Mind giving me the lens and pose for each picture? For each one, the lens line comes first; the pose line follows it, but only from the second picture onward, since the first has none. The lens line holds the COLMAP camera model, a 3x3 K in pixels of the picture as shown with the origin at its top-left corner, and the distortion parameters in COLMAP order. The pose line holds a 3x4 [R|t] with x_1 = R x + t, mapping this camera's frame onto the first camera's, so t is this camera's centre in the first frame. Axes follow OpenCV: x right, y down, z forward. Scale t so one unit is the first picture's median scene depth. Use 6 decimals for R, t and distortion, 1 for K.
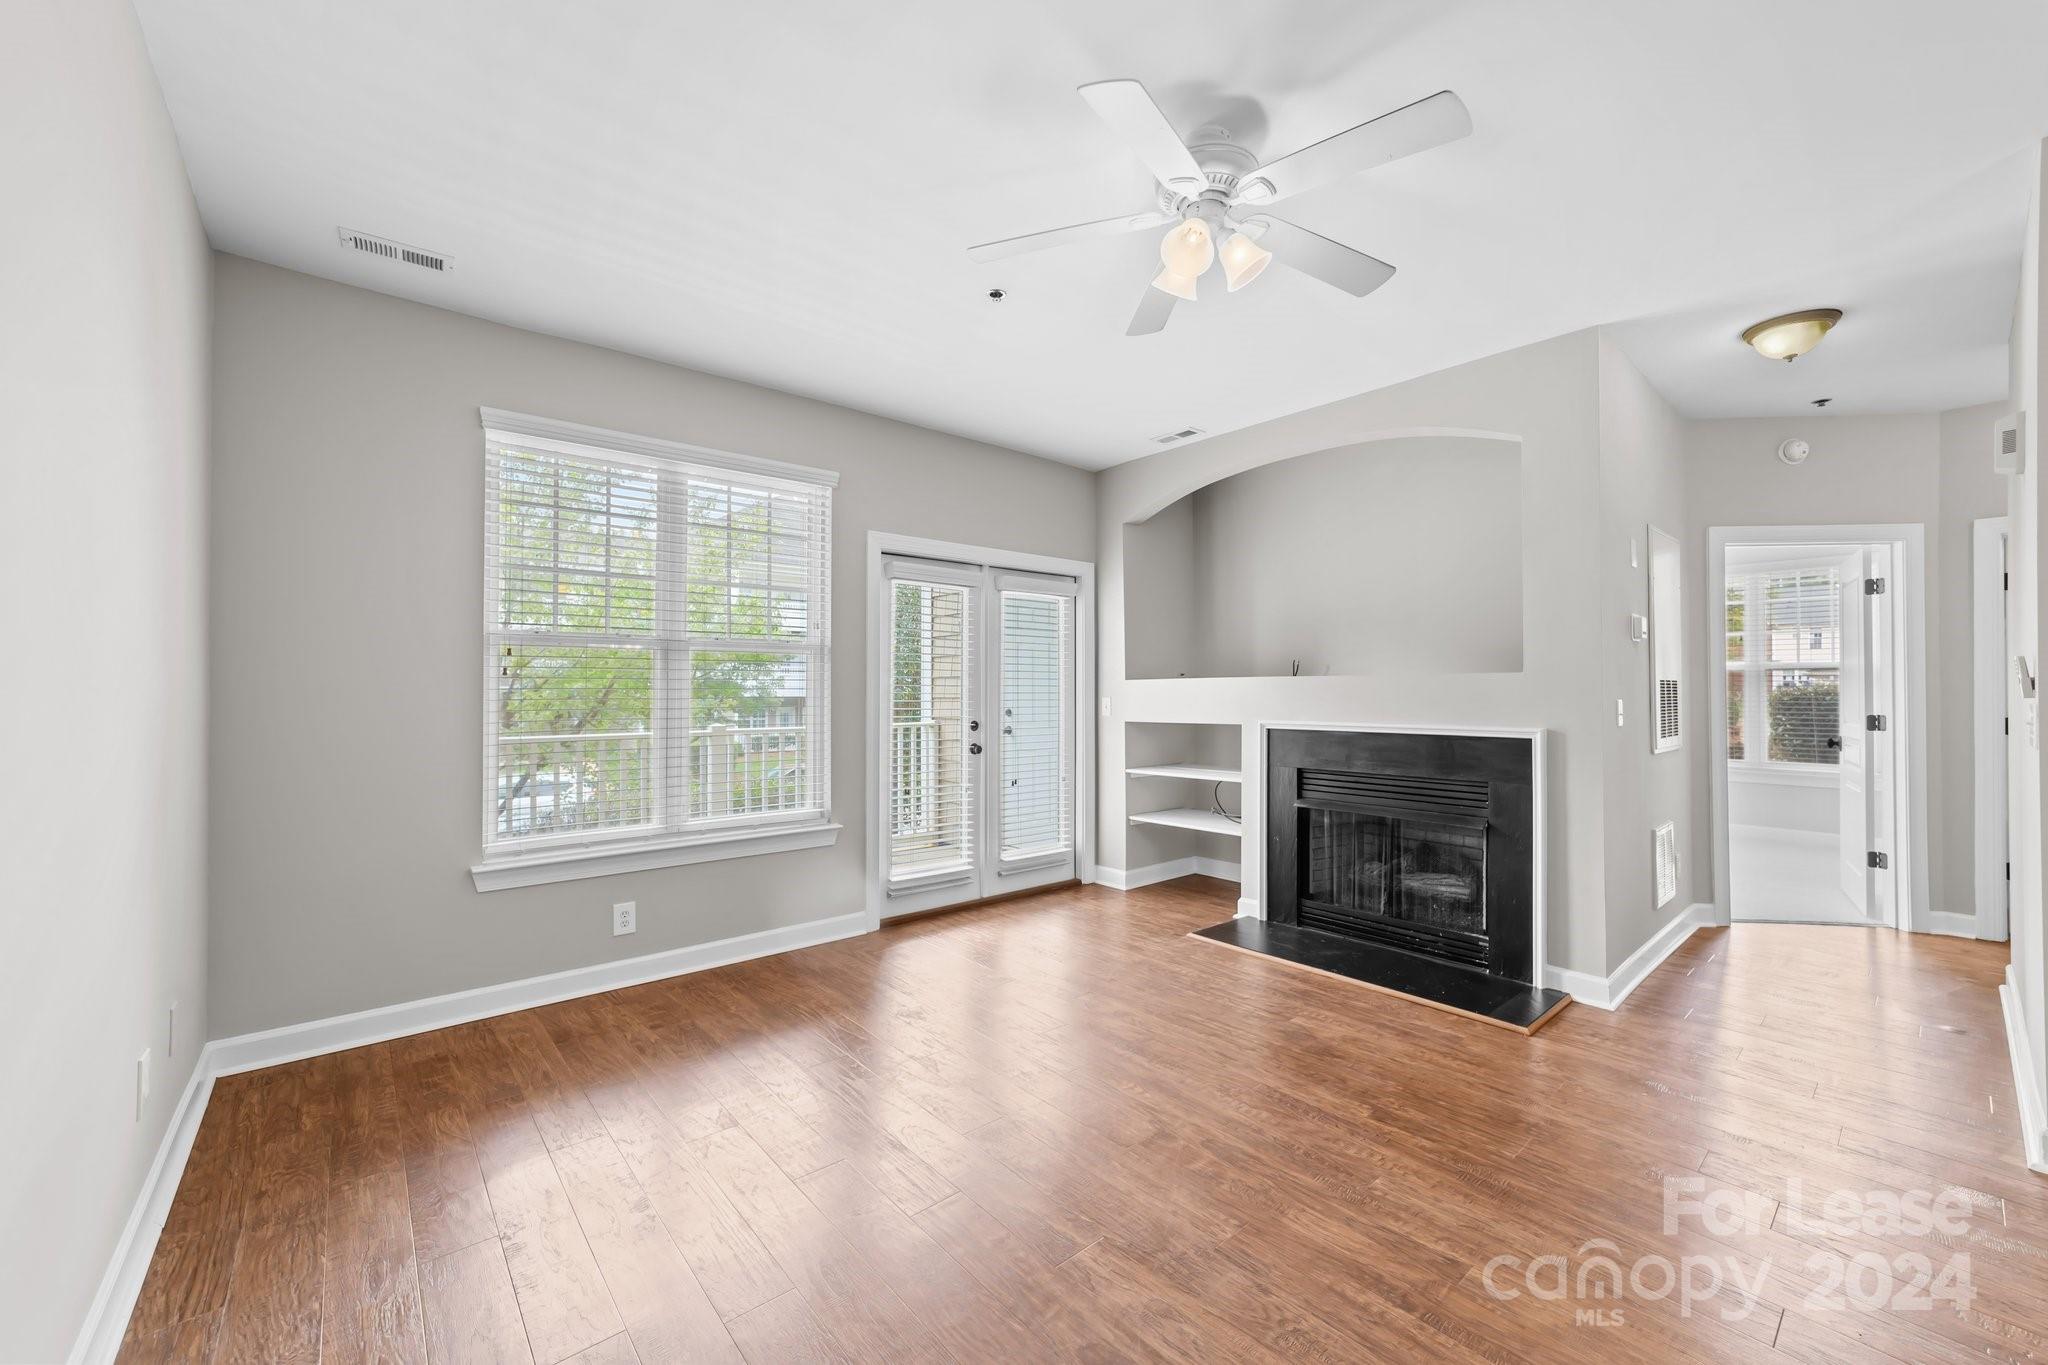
lens RADIAL K [[790.9, 0, 1021.5], [0, 790.9, 689.2], [0, 0, 1]] dist [-0.024780, 0.011920]
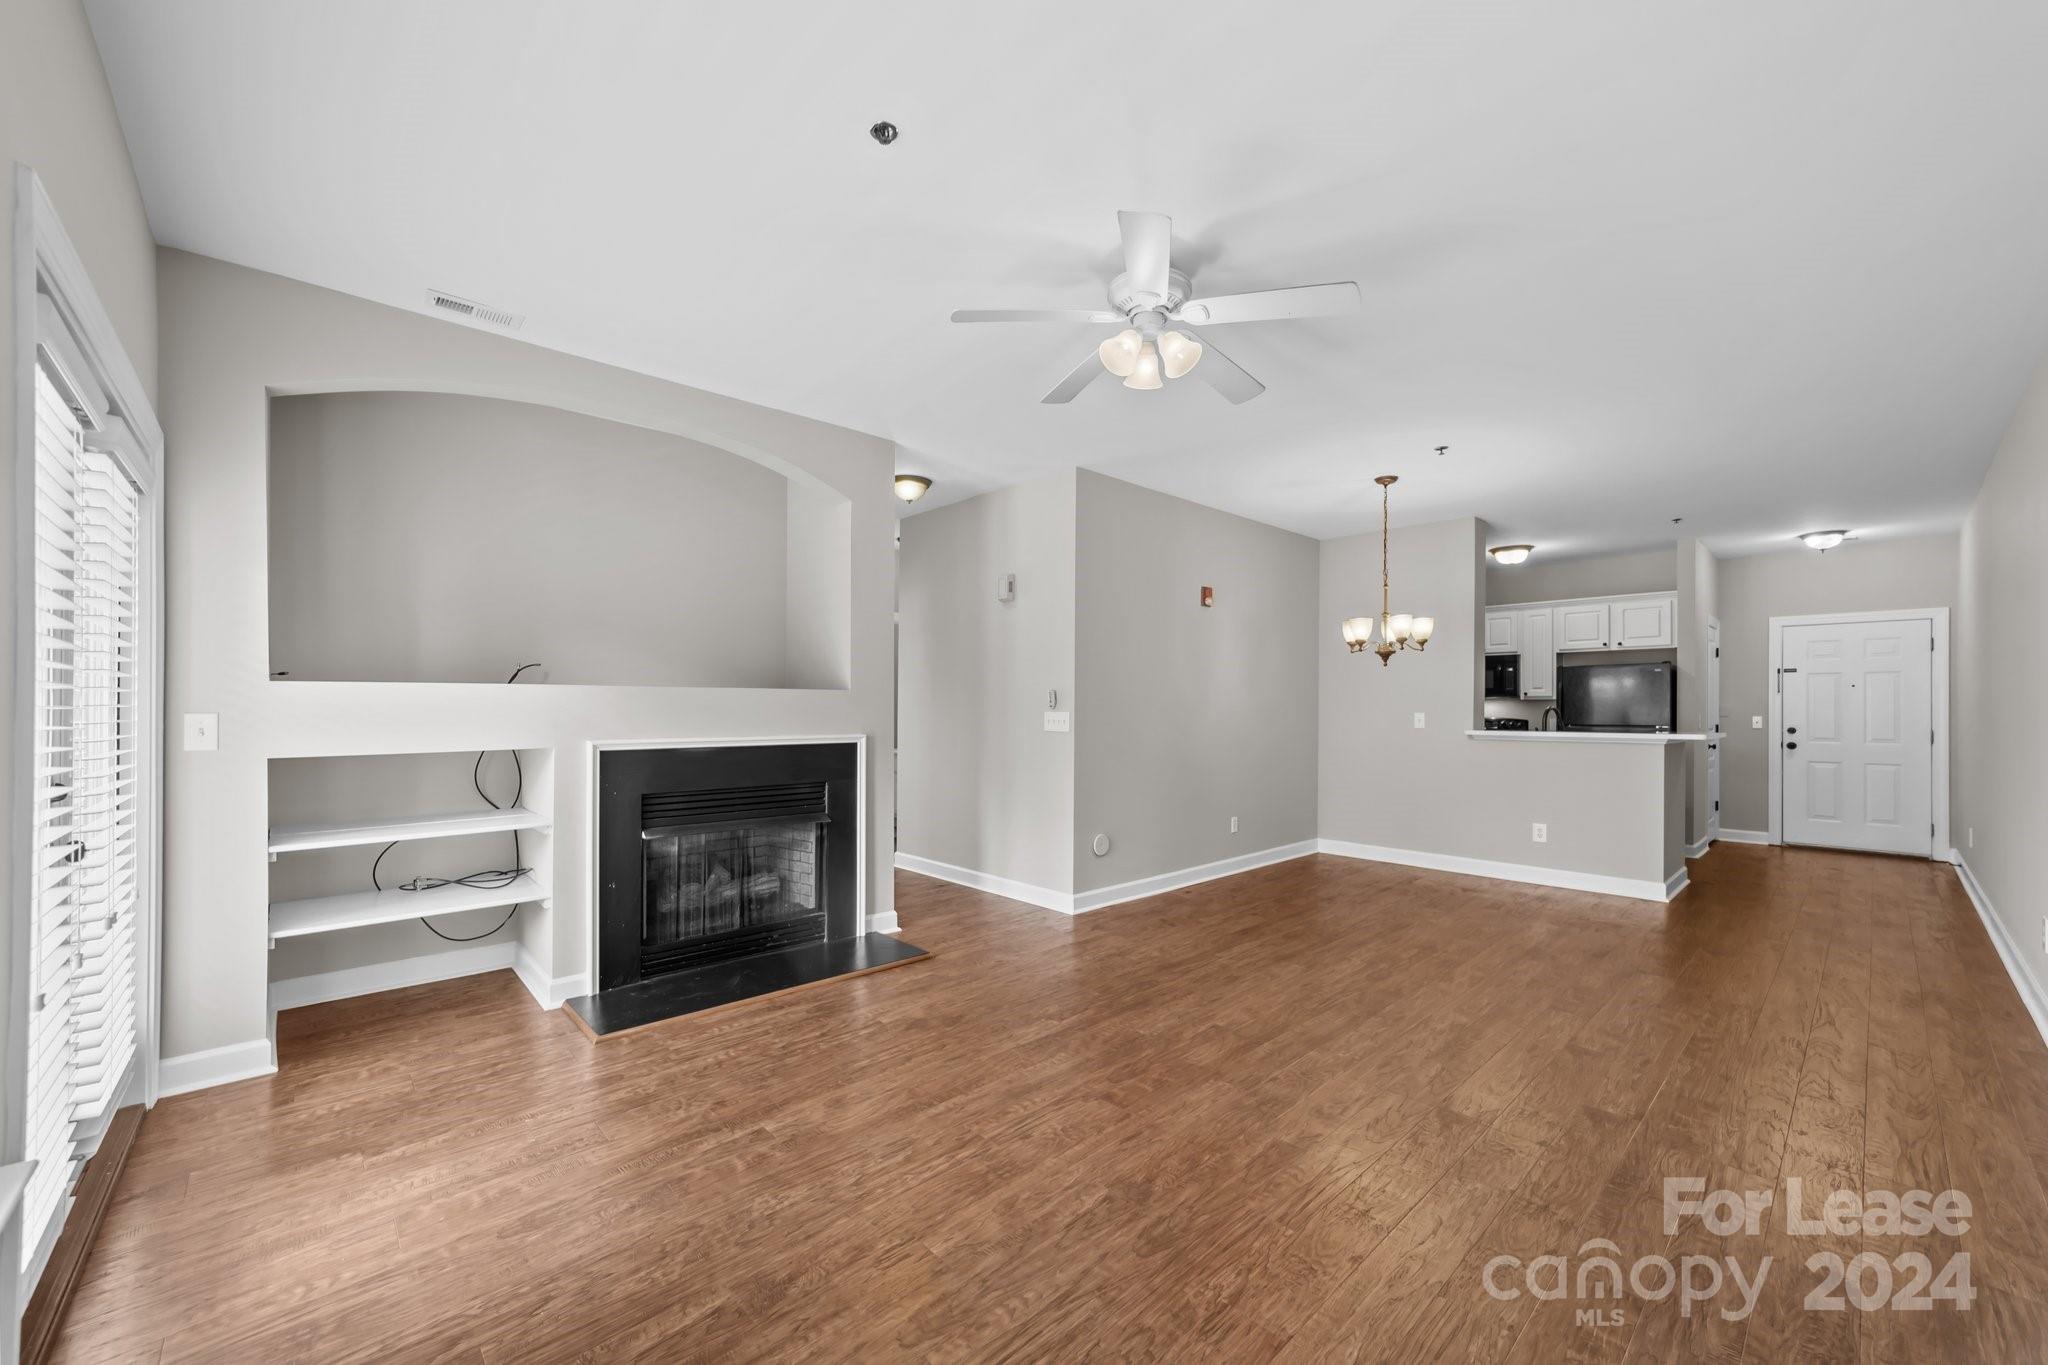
lens RADIAL K [[790.9, 0, 1021.5], [0, 790.9, 689.2], [0, 0, 1]] dist [-0.024780, 0.011920]
pose [[-0.036656, 0.019660, 0.999135, -0.563029], [-0.009024, 0.999759, -0.020004, -0.000439], [-0.999287, -0.009749, -0.036469, 0.680307]]
